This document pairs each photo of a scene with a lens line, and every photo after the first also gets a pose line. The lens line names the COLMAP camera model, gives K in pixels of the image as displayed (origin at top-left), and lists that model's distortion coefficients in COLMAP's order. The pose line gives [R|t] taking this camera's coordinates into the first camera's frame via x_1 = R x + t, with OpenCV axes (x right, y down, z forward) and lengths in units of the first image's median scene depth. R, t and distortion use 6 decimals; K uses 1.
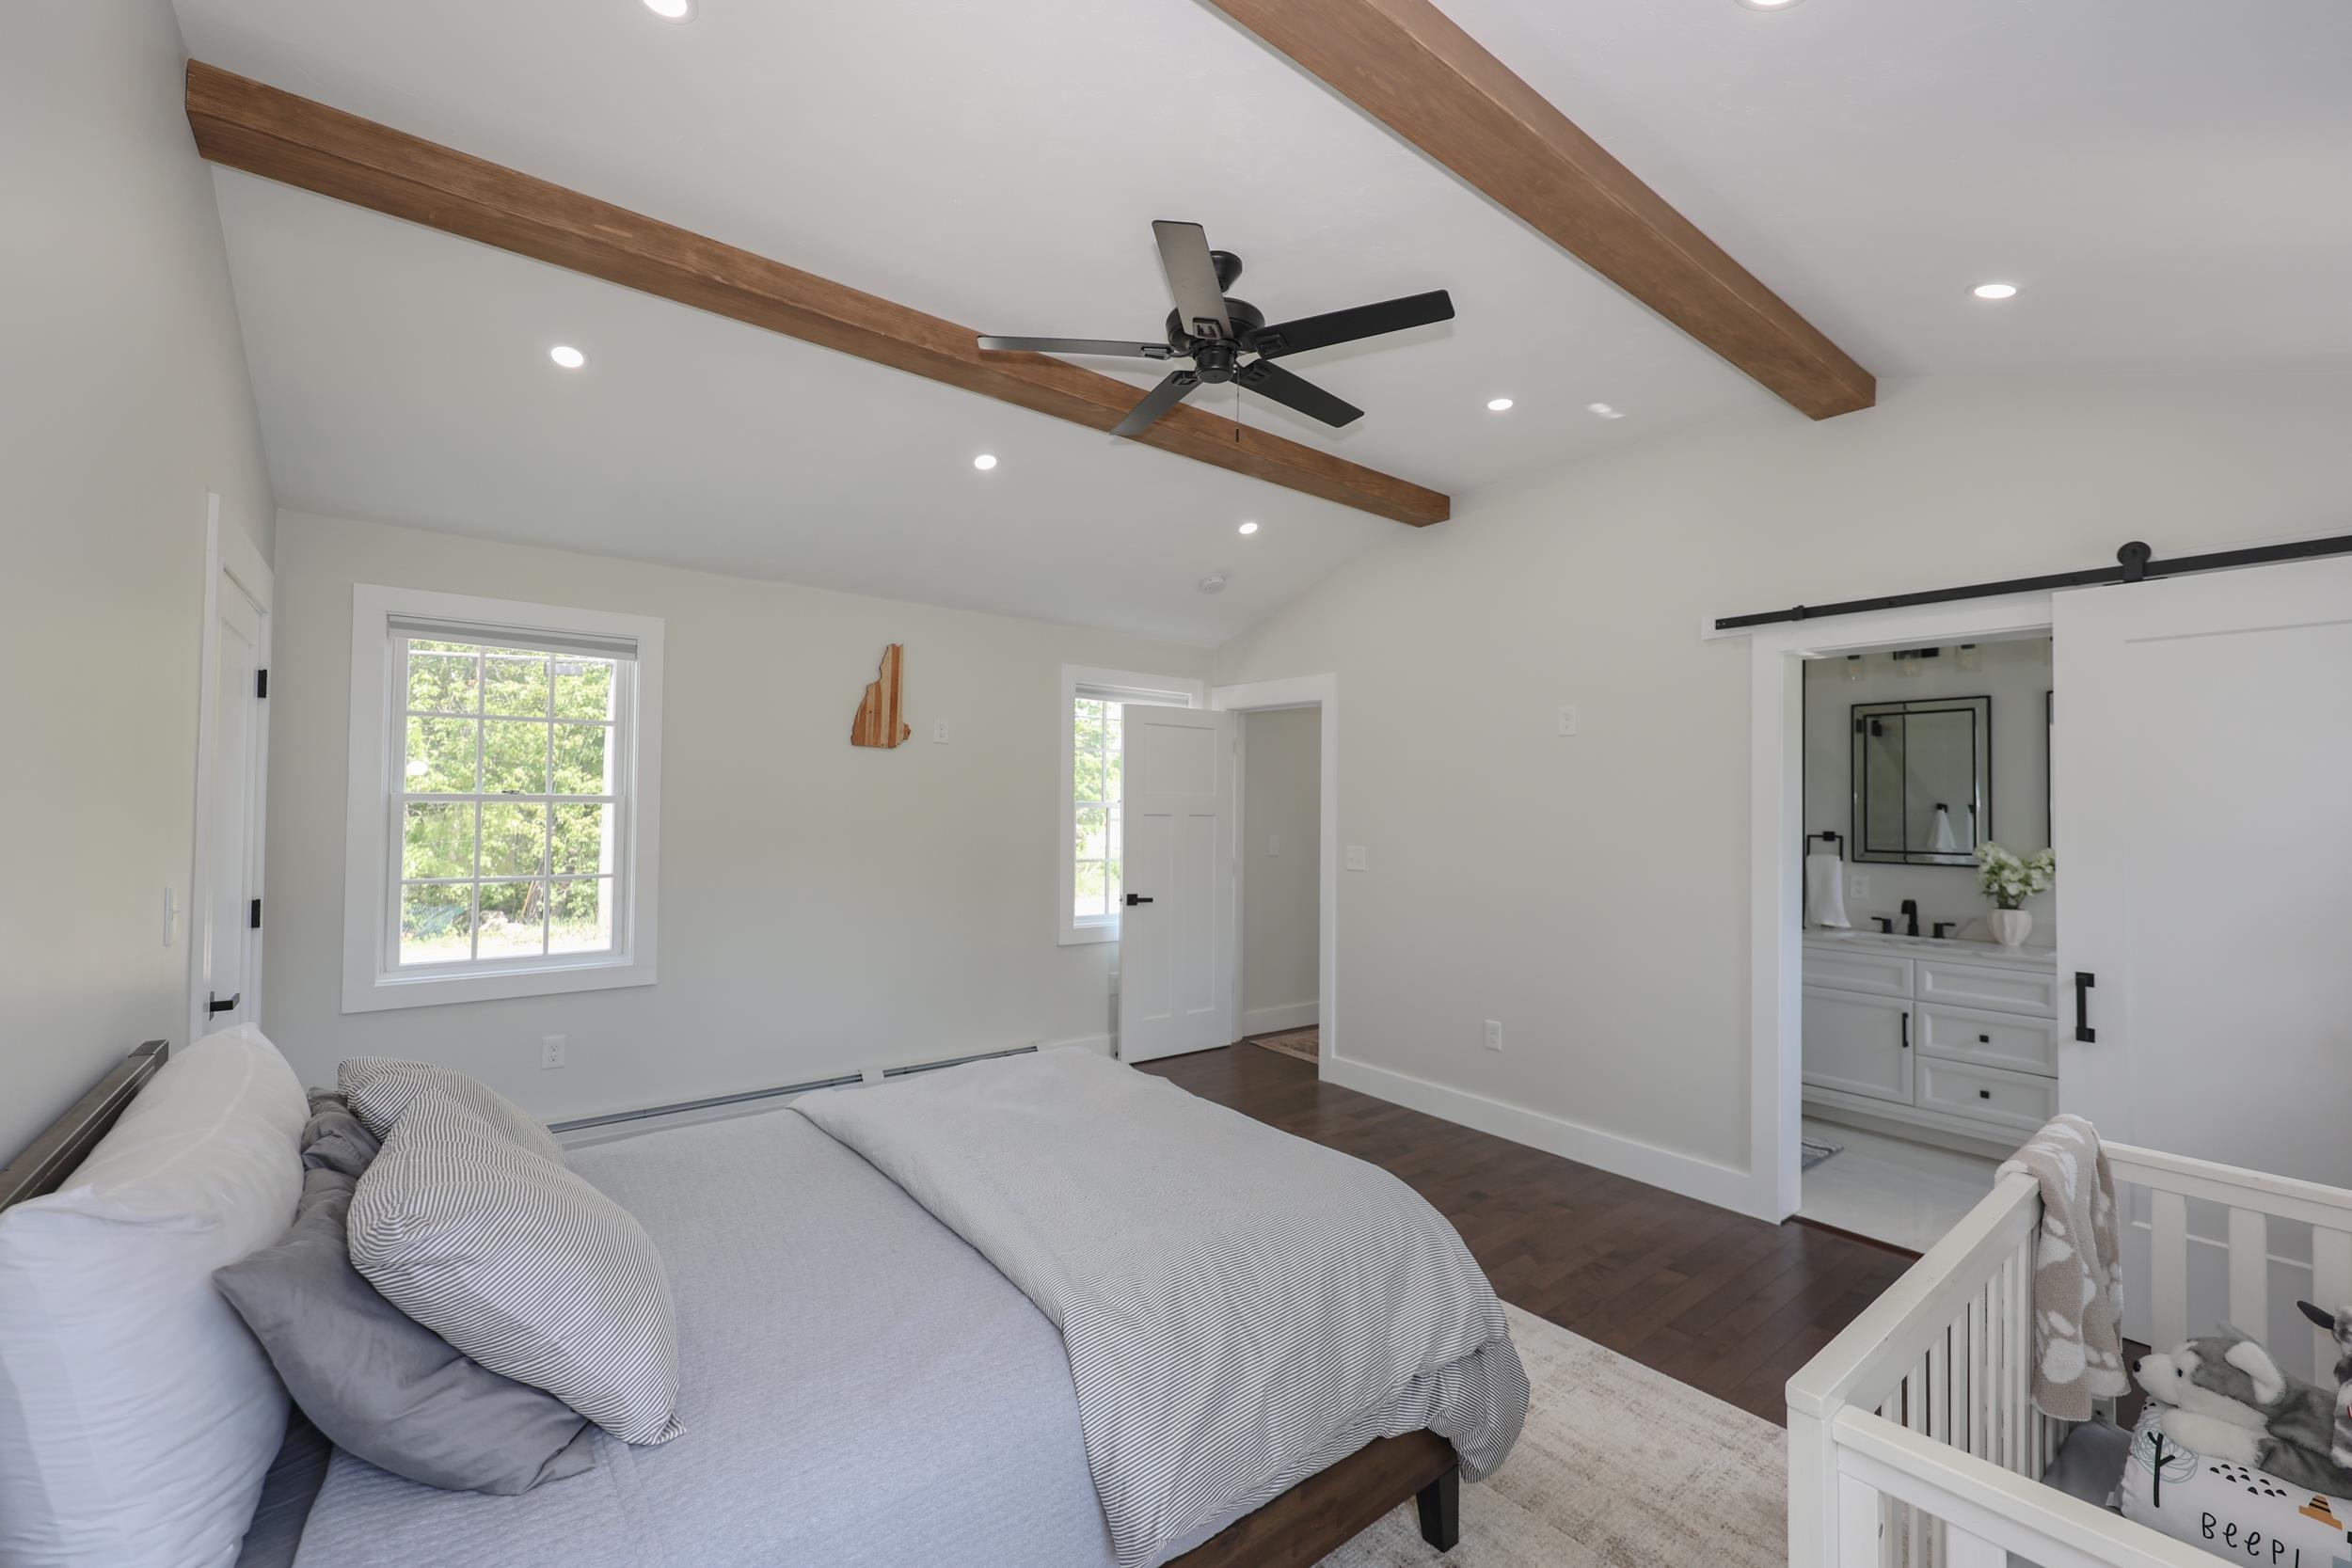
lens RADIAL K [[960.5, 0, 1166.8], [0, 960.5, 792.2], [0, 0, 1]] dist [-0.000333, 0.000014]
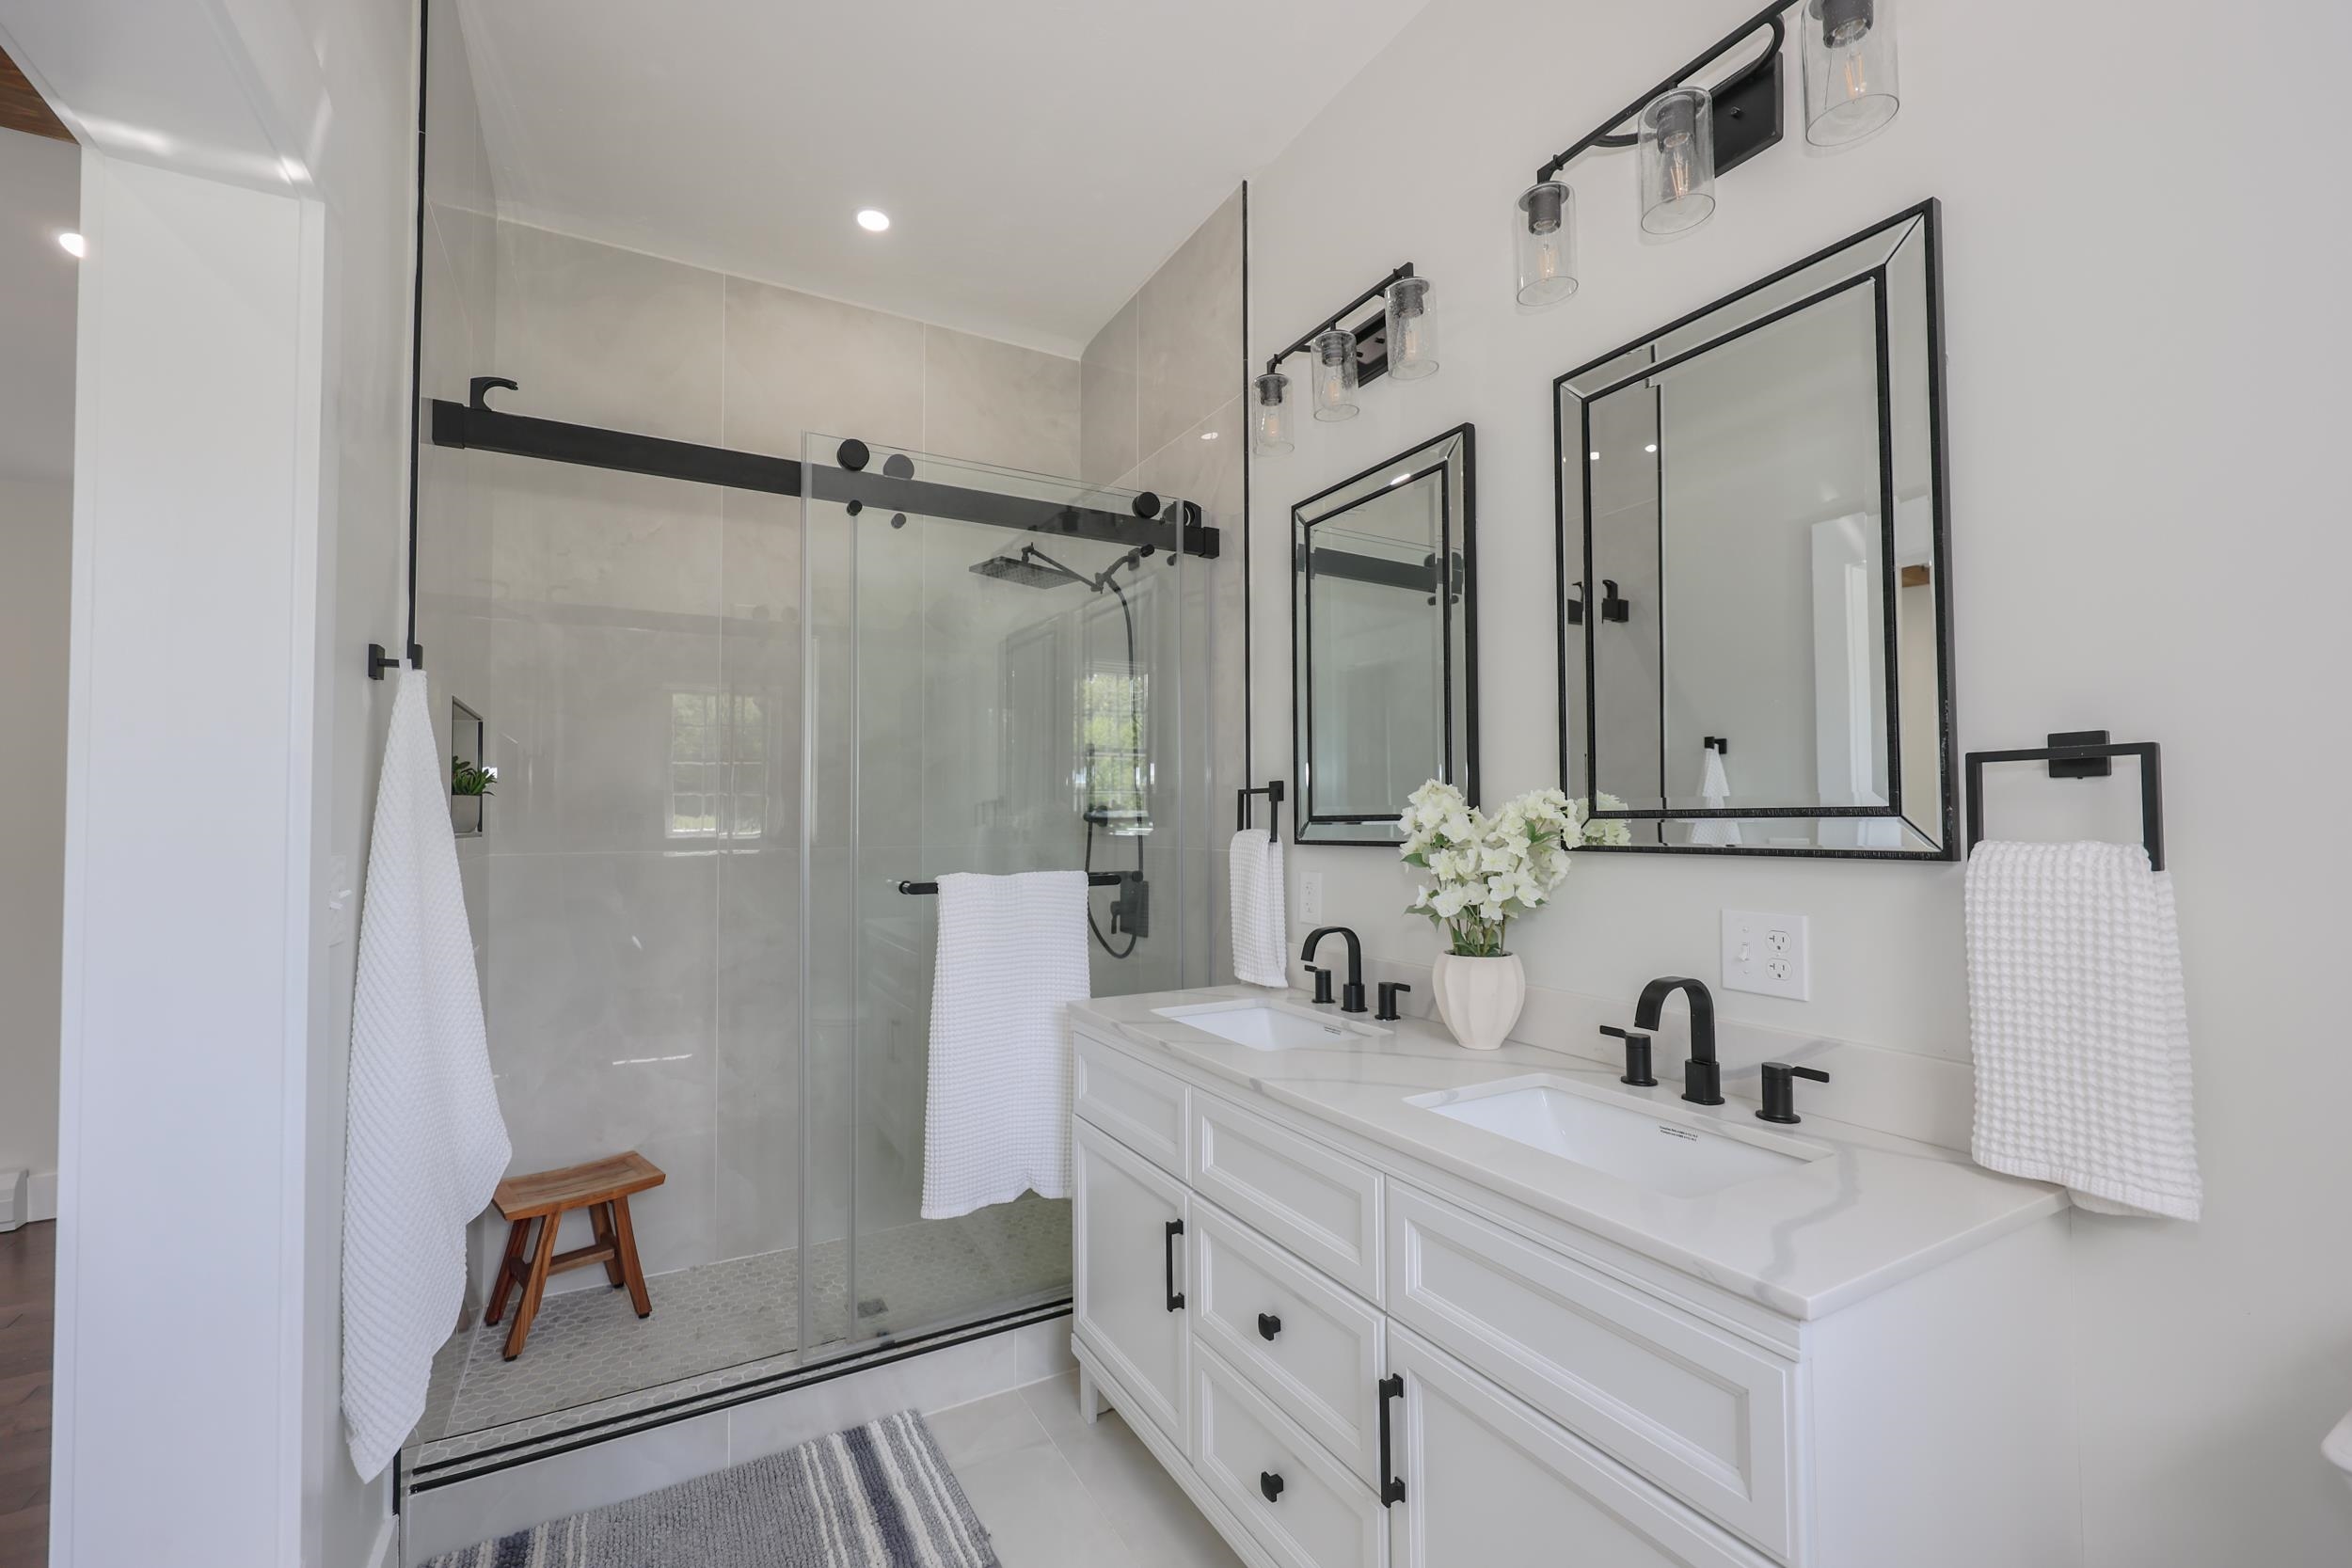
lens RADIAL K [[975.7, 0, 1180.3], [0, 975.7, 790.1], [0, 0, 1]] dist [0.000495, -0.000059]
pose [[0.989702, -0.017518, -0.142066, 0.795403], [0.015148, 0.999728, -0.017747, 0.059820], [0.142338, 0.015412, 0.989698, 0.581713]]
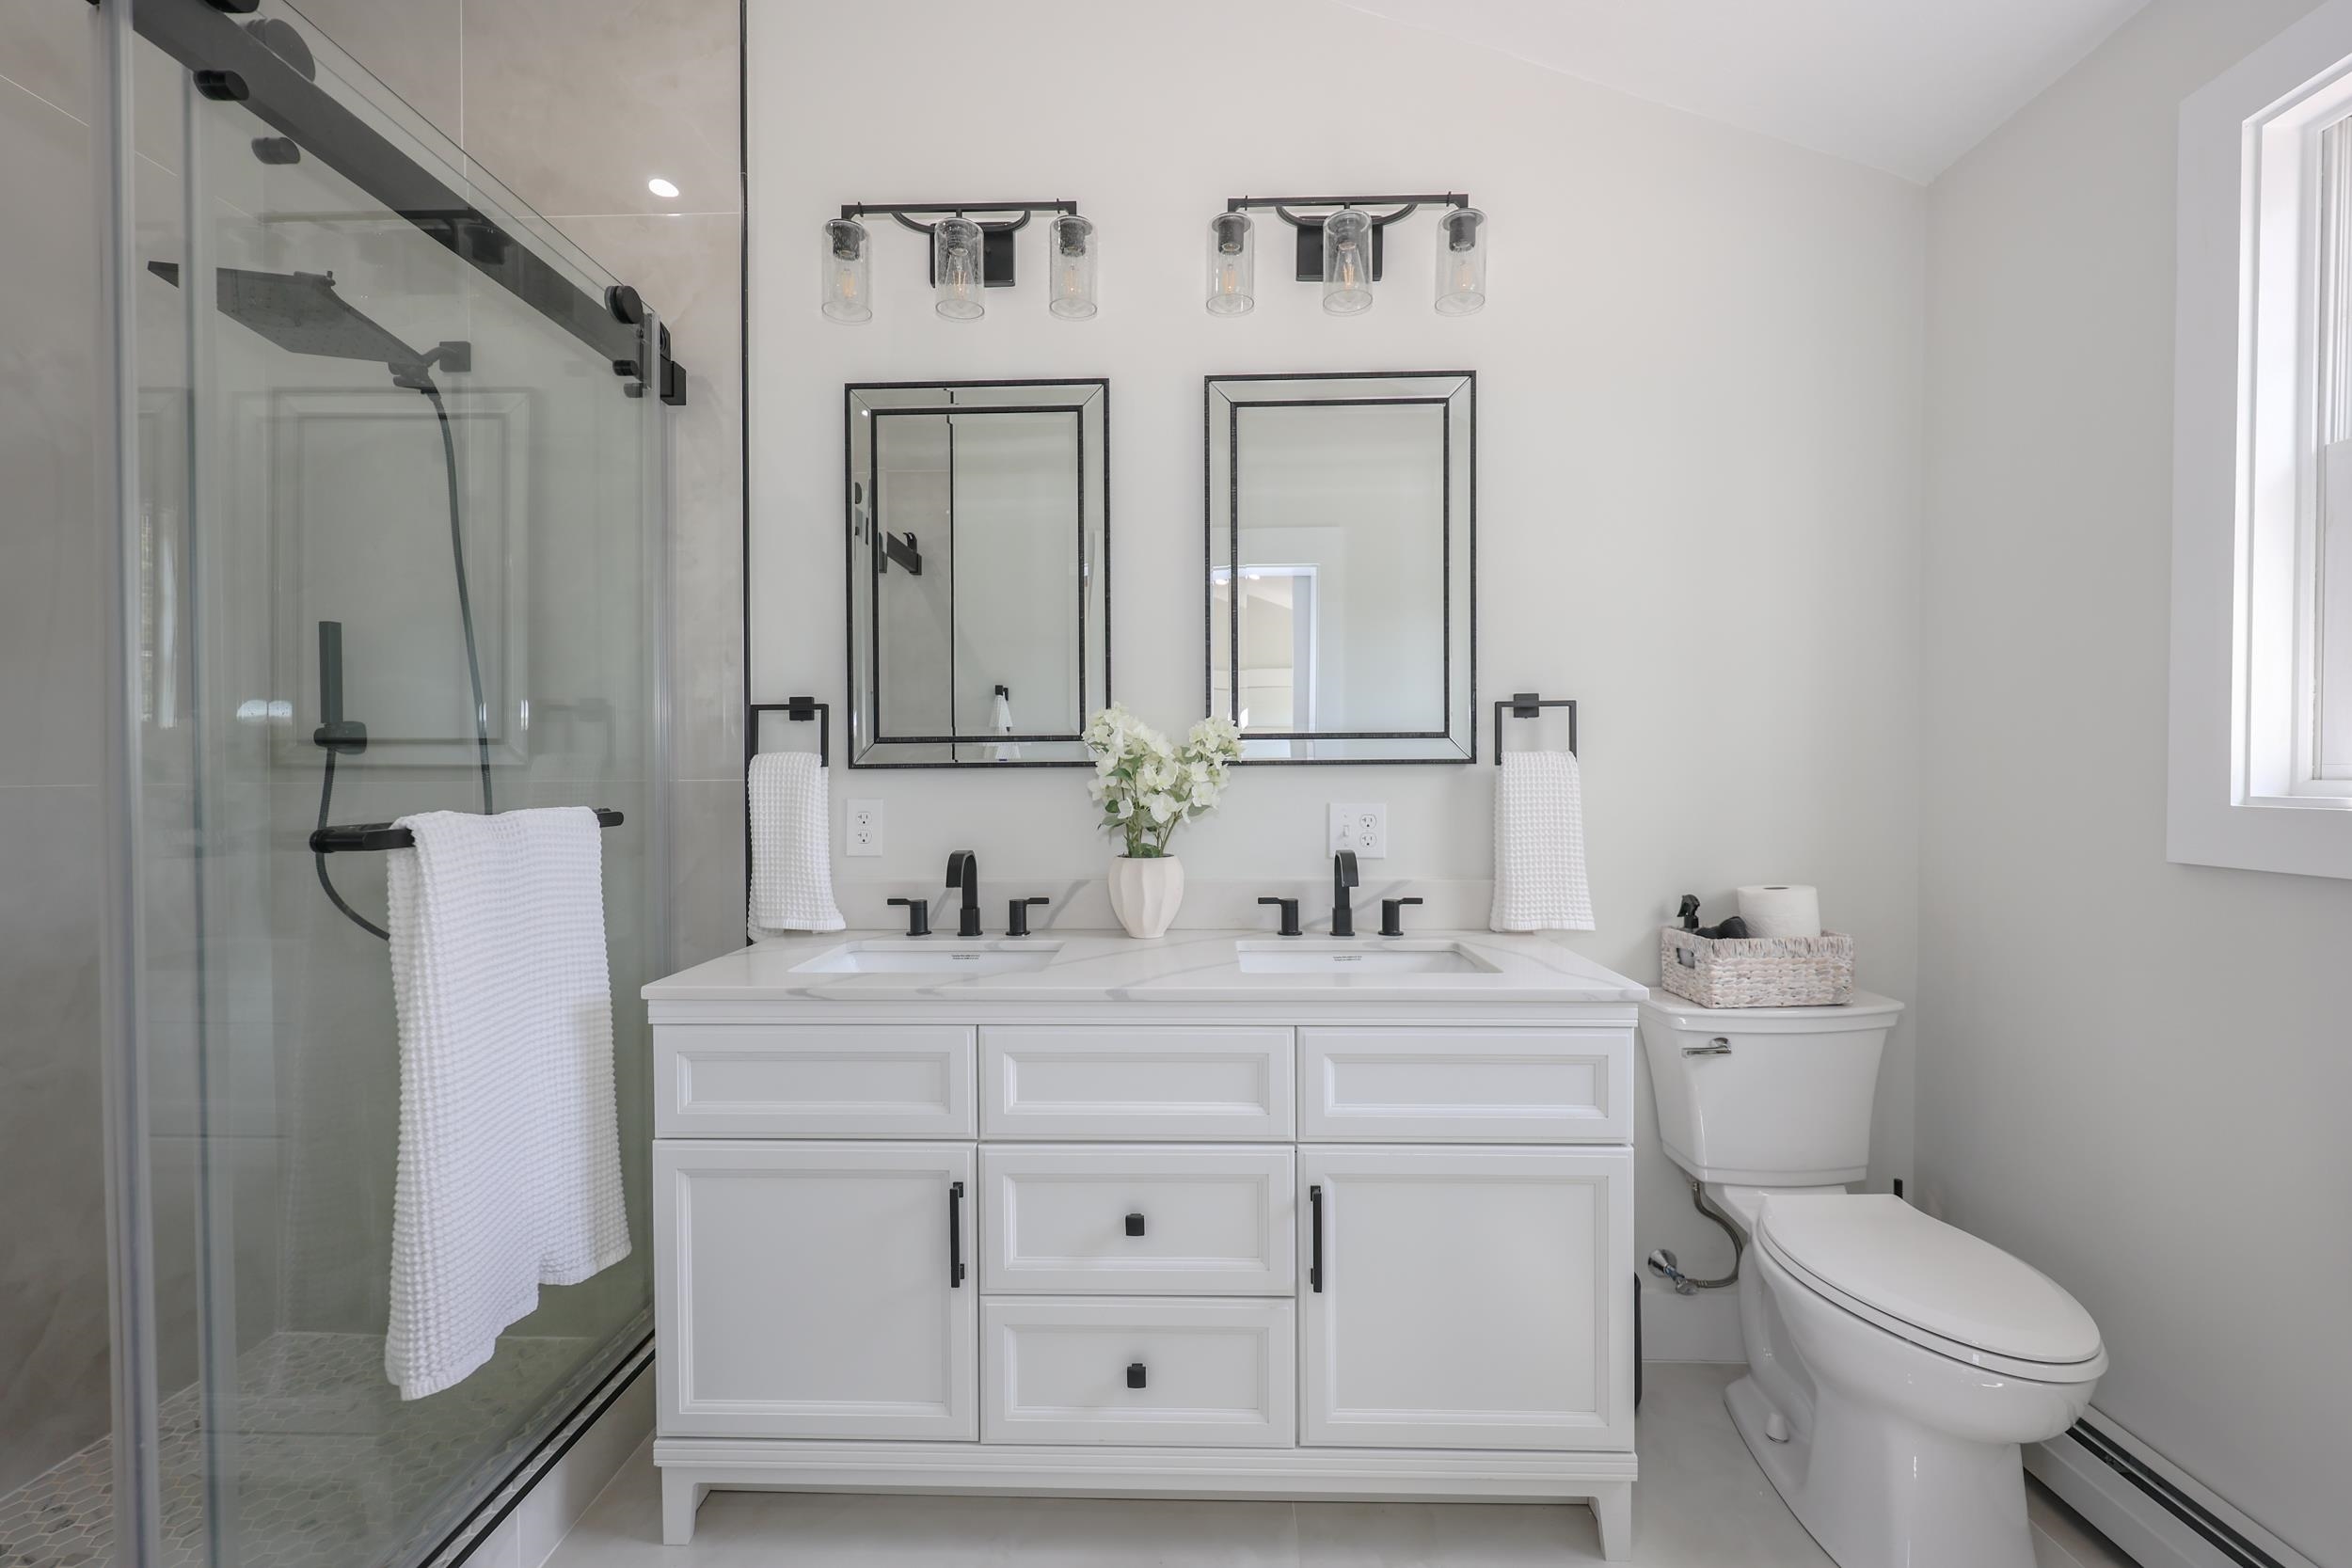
lens RADIAL K [[947.4, 0, 1176.0], [0, 947.4, 784.0], [0, 0, 1]] dist [-0.002963, 0.000038]
pose [[0.632101, -0.024504, 0.774499, 0.537097], [-0.001806, 0.999451, 0.033095, 0.072286], [-0.774884, -0.022319, 0.631709, 0.699013]]
